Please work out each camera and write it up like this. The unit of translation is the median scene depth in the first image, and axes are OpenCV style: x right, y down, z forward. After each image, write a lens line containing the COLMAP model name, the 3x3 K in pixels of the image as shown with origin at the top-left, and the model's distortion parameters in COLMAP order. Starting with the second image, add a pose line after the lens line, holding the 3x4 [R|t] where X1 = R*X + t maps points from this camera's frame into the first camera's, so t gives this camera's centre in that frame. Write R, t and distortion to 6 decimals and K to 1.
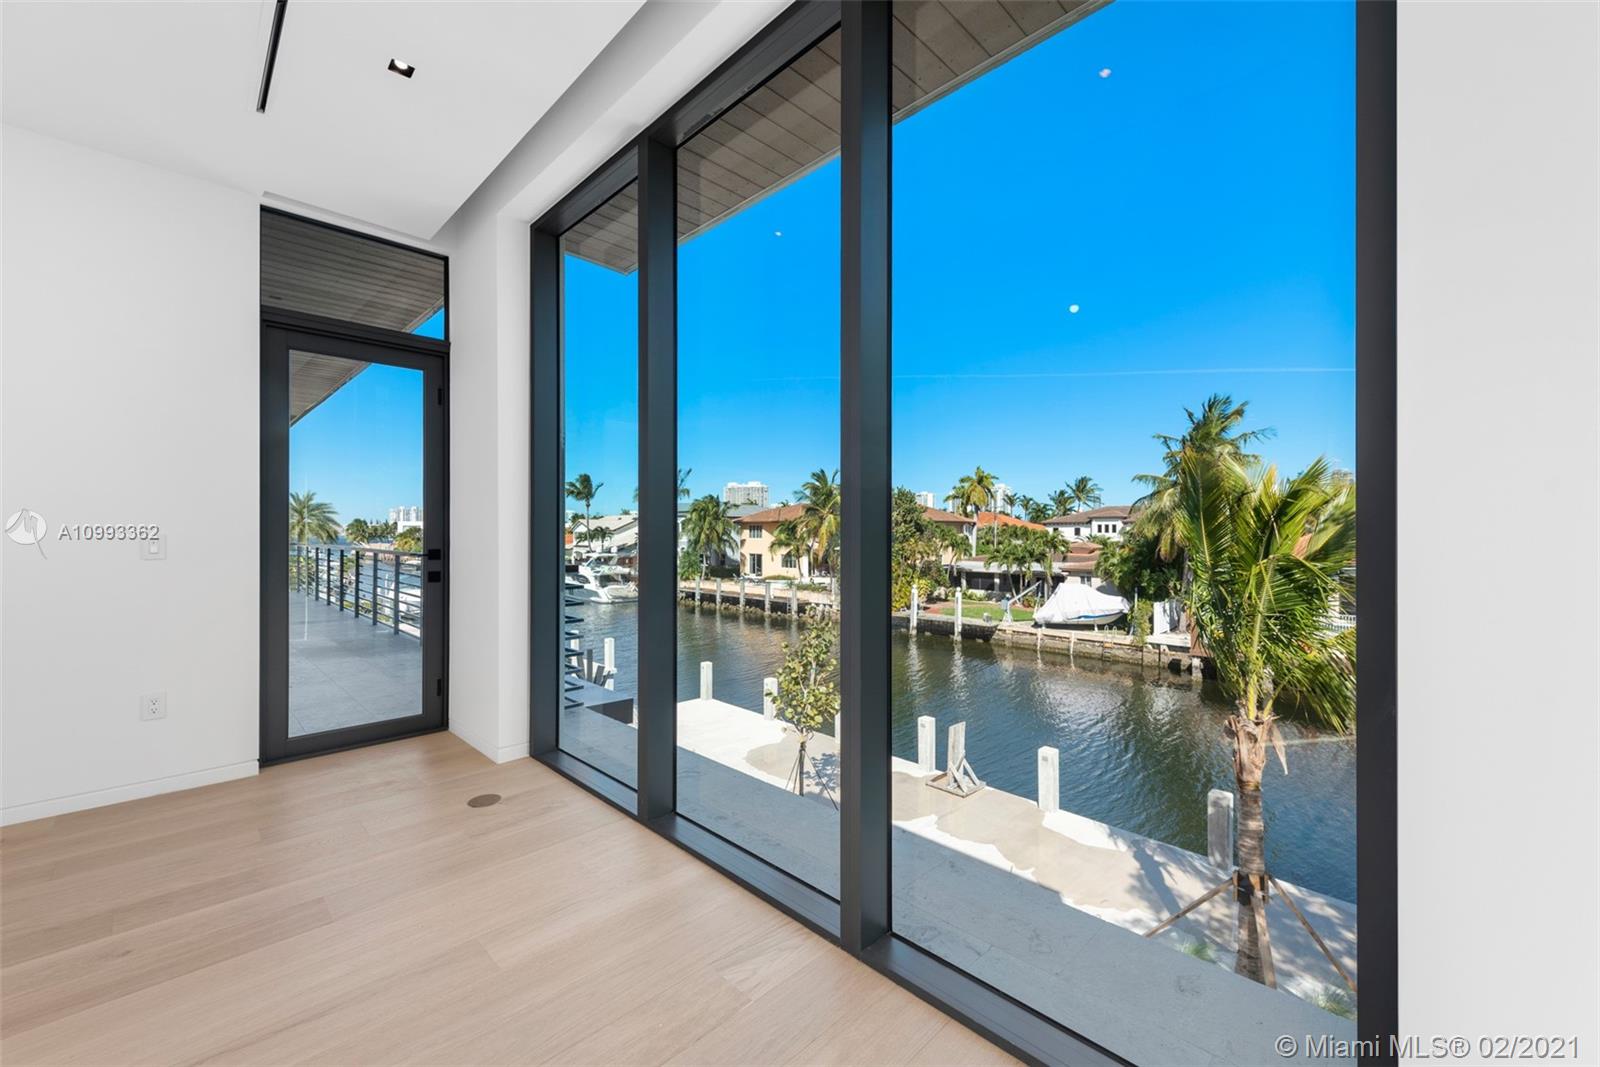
lens RADIAL K [[630.9, 0, 799.6], [0, 630.9, 550.7], [0, 0, 1]] dist [0.011856, -0.001664]
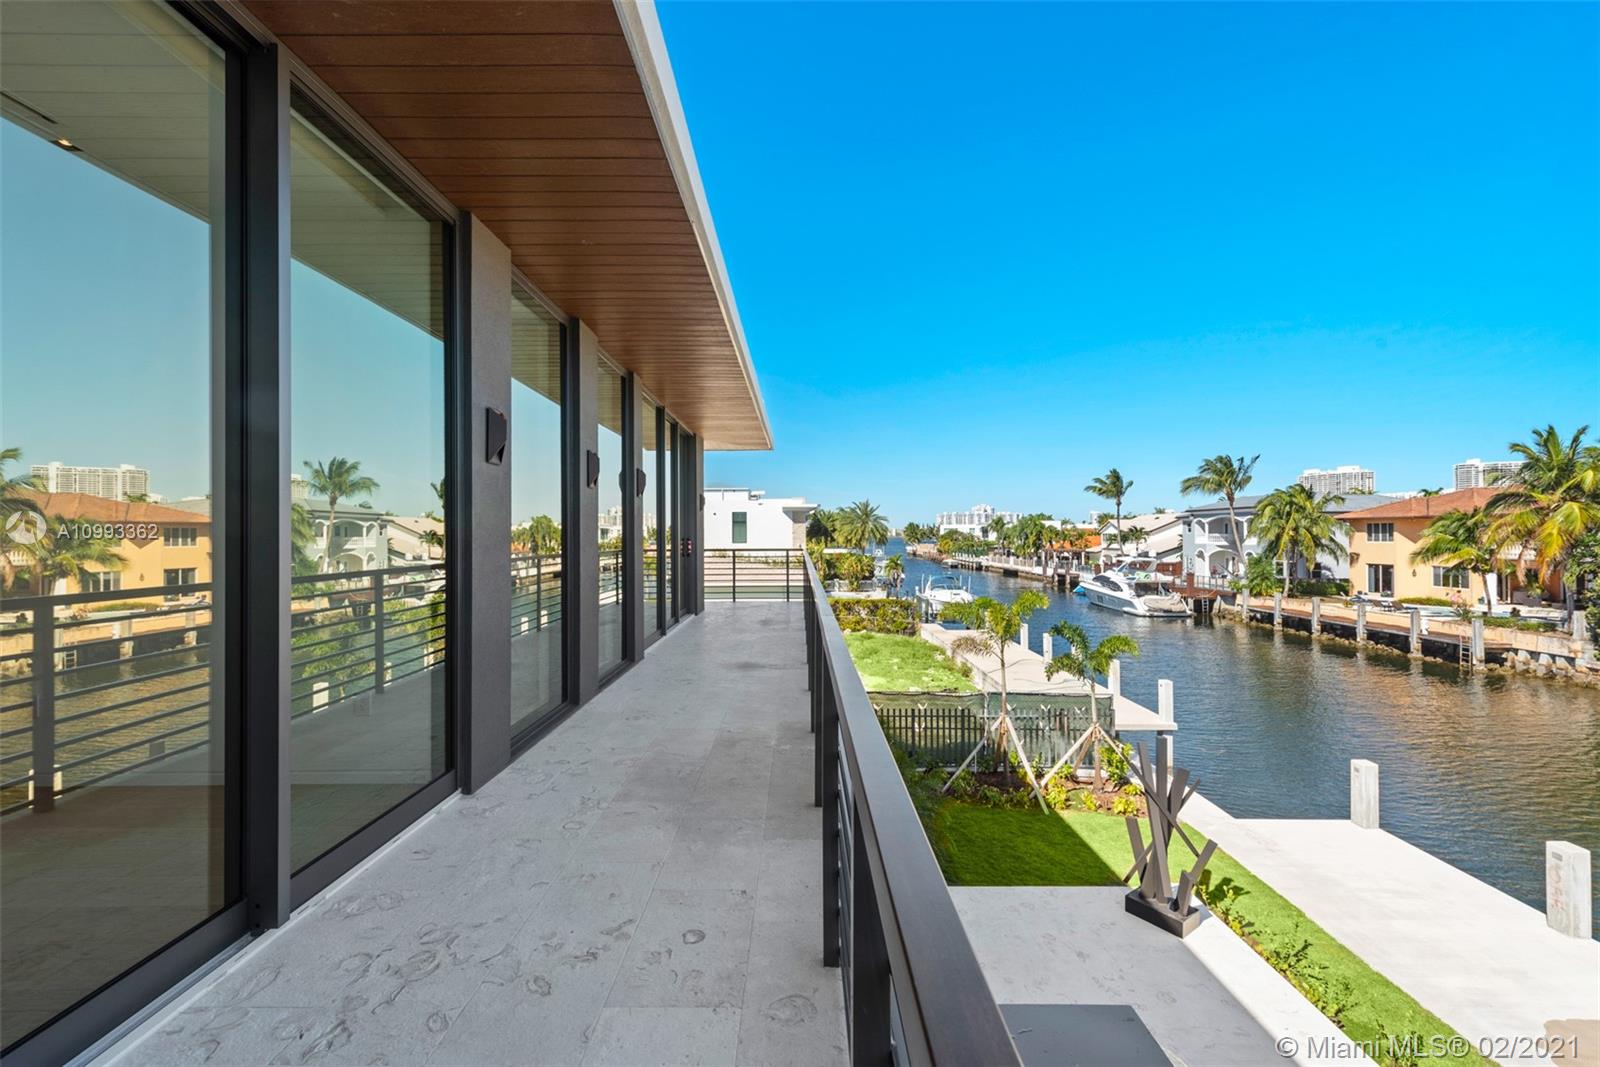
lens RADIAL K [[630.9, 0, 803.9], [0, 630.9, 528.2], [0, 0, 1]] dist [0.011856, -0.001664]
pose [[0.710512, -0.010151, -0.703612, -0.029103], [-0.016529, 0.999379, -0.031110, -0.002363], [0.703491, 0.033734, 0.709903, 0.065871]]
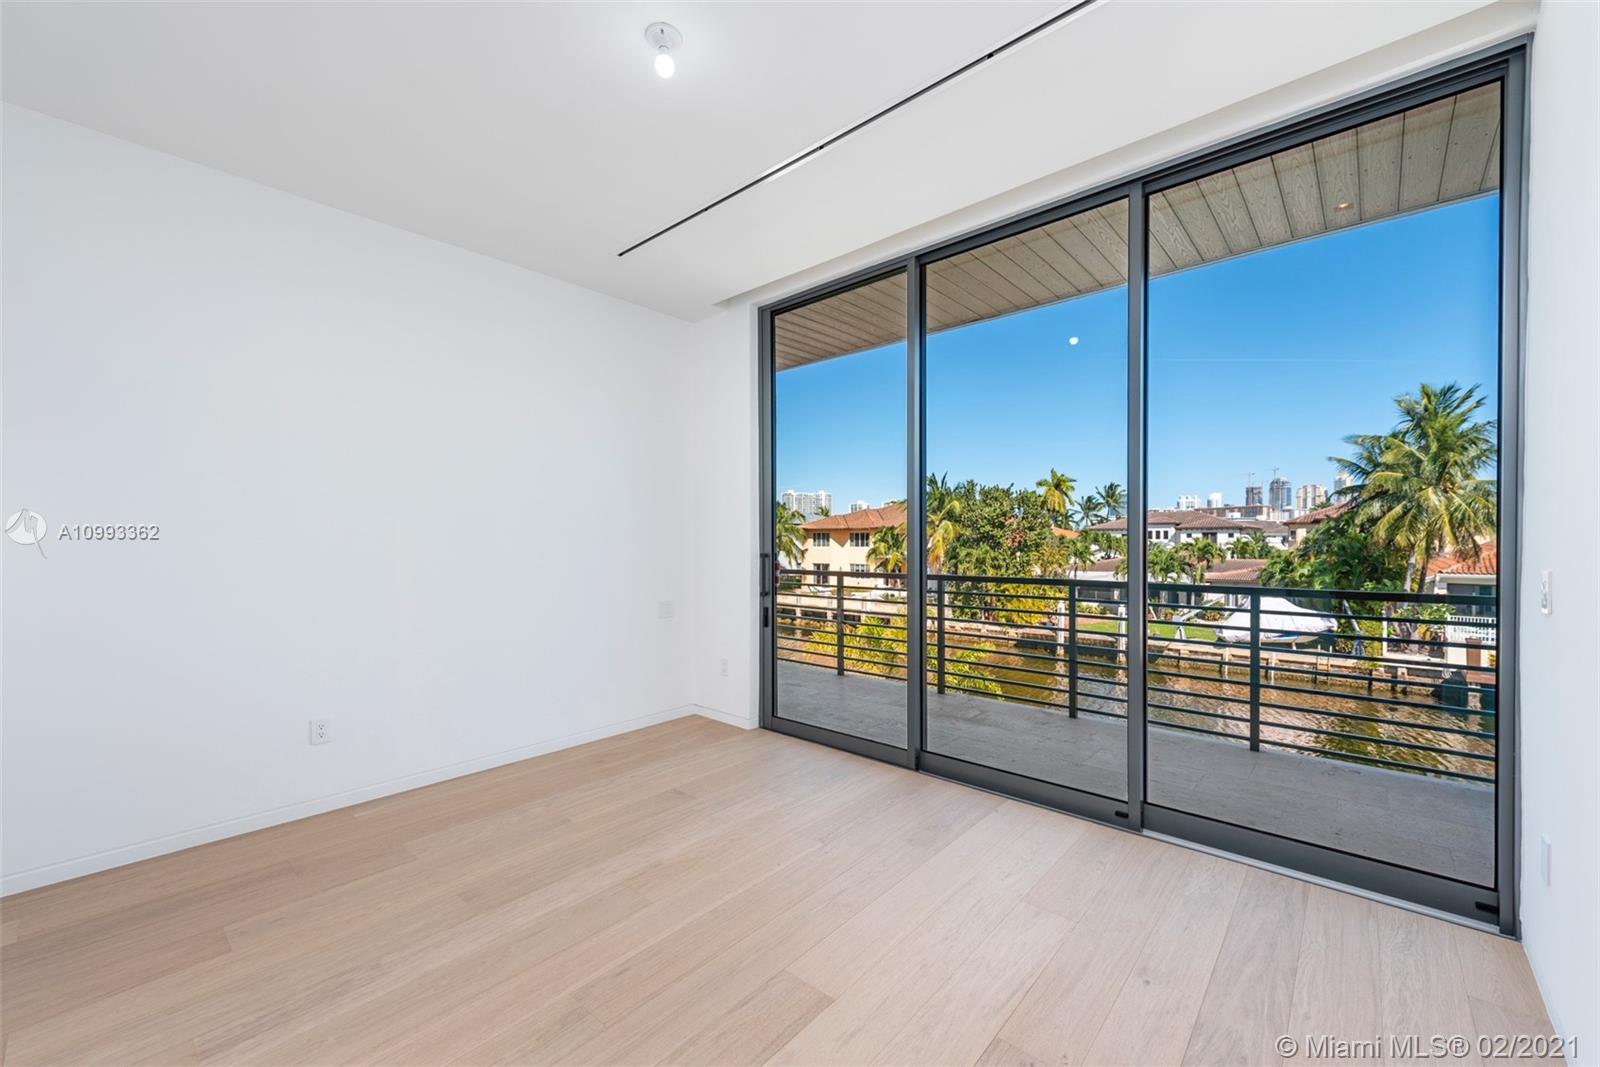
lens RADIAL K [[630.9, 0, 805.8], [0, 630.9, 539.0], [0, 0, 1]] dist [0.011856, -0.001664]
pose [[0.998551, -0.003829, 0.053672, -0.150739], [0.005440, 0.999538, -0.029904, -0.004197], [-0.053533, 0.030152, 0.998111, 0.085458]]
